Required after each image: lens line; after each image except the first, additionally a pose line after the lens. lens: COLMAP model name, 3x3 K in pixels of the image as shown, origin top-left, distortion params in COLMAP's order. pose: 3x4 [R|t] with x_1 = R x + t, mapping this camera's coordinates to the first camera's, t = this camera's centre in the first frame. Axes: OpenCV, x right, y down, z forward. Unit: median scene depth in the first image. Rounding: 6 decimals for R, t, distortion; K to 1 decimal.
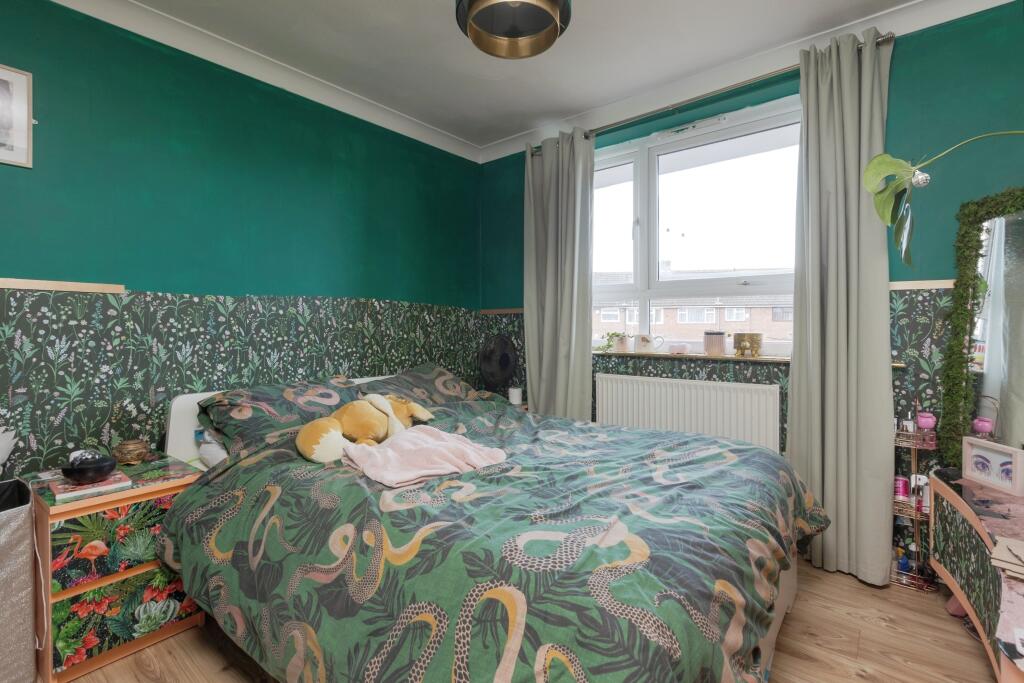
lens RADIAL K [[467.8, 0, 513.6], [0, 467.8, 337.5], [0, 0, 1]] dist [0.002760, -0.000815]
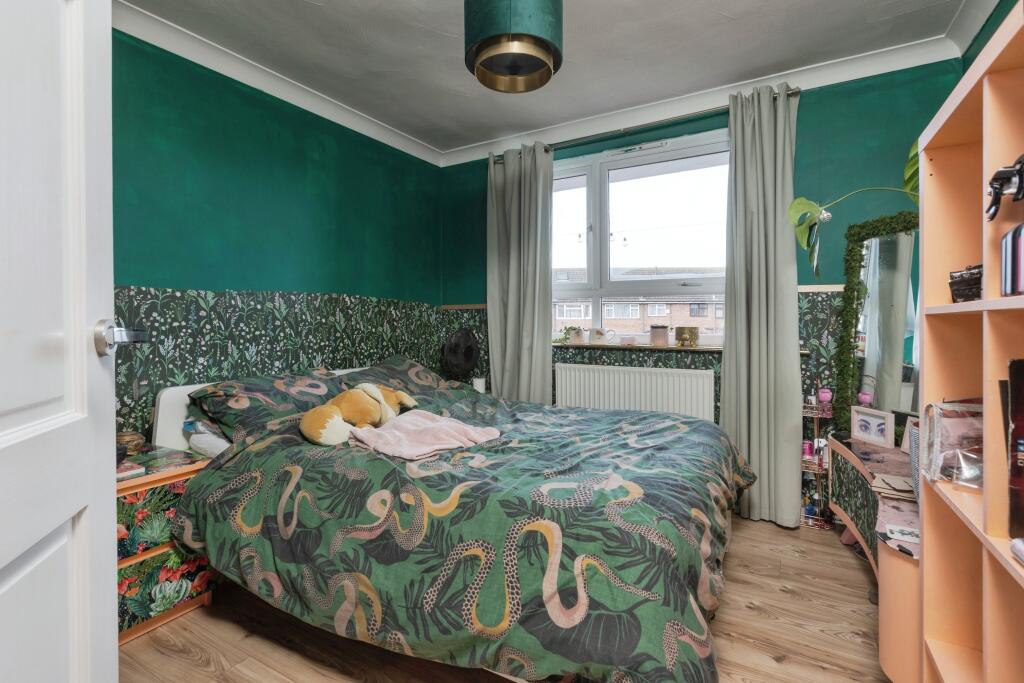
lens RADIAL K [[462.9, 0, 511.2], [0, 462.9, 329.6], [0, 0, 1]] dist [0.001893, 0.001344]
pose [[0.990654, -0.001496, 0.136389, -0.140430], [0.002277, 0.999982, -0.005572, 0.004304], [-0.136378, 0.005830, 0.990640, -0.136143]]
